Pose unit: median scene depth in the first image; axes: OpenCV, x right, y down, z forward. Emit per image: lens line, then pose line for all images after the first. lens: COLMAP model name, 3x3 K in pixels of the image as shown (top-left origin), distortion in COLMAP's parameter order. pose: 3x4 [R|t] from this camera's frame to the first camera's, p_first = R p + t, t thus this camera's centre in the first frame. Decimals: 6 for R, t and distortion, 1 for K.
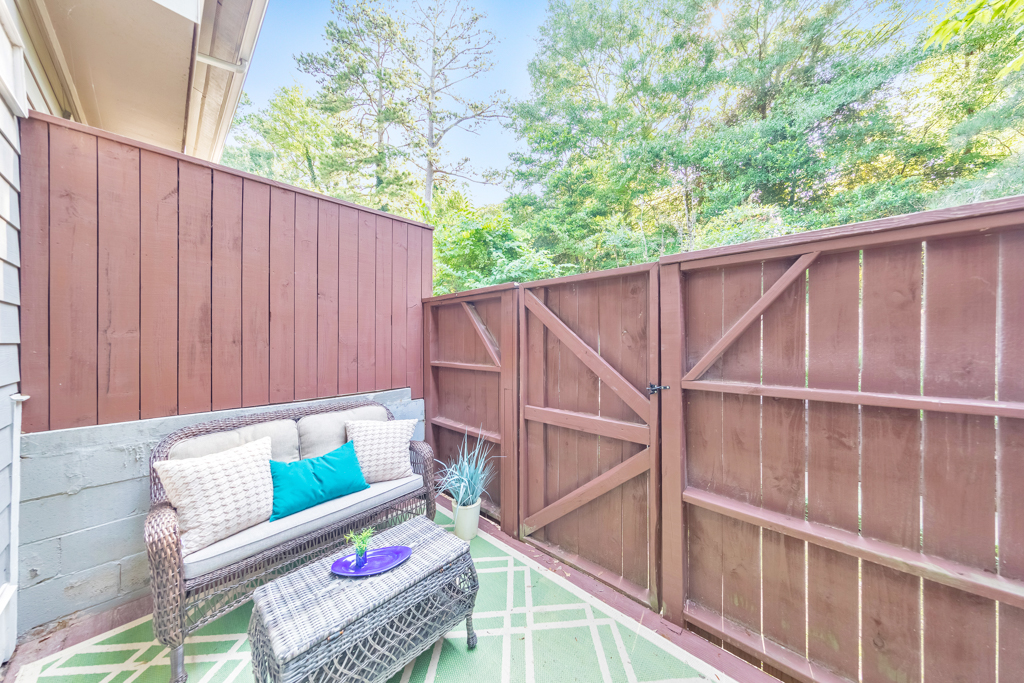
lens RADIAL K [[324.8, 0, 517.6], [0, 324.8, 341.1], [0, 0, 1]] dist [0.004847, -0.000465]
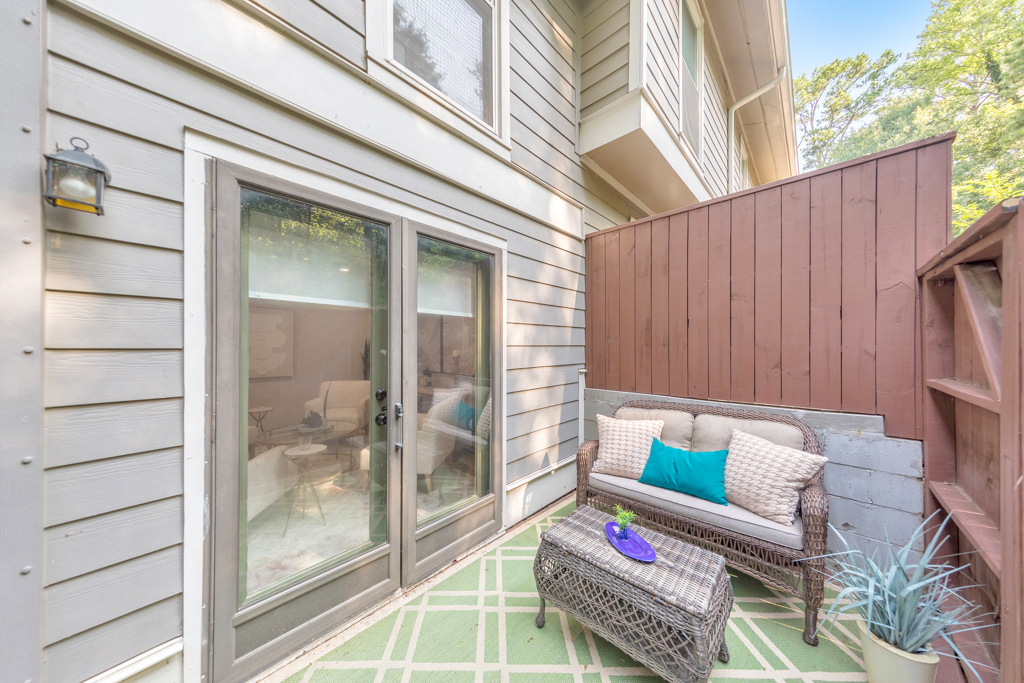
lens RADIAL K [[324.8, 0, 518.2], [0, 324.8, 345.1], [0, 0, 1]] dist [0.004847, -0.000465]
pose [[-0.001696, -0.001443, -0.999998, 0.451092], [0.001914, 0.999997, -0.001446, 0.005121], [0.999997, -0.001916, -0.001693, 0.425887]]
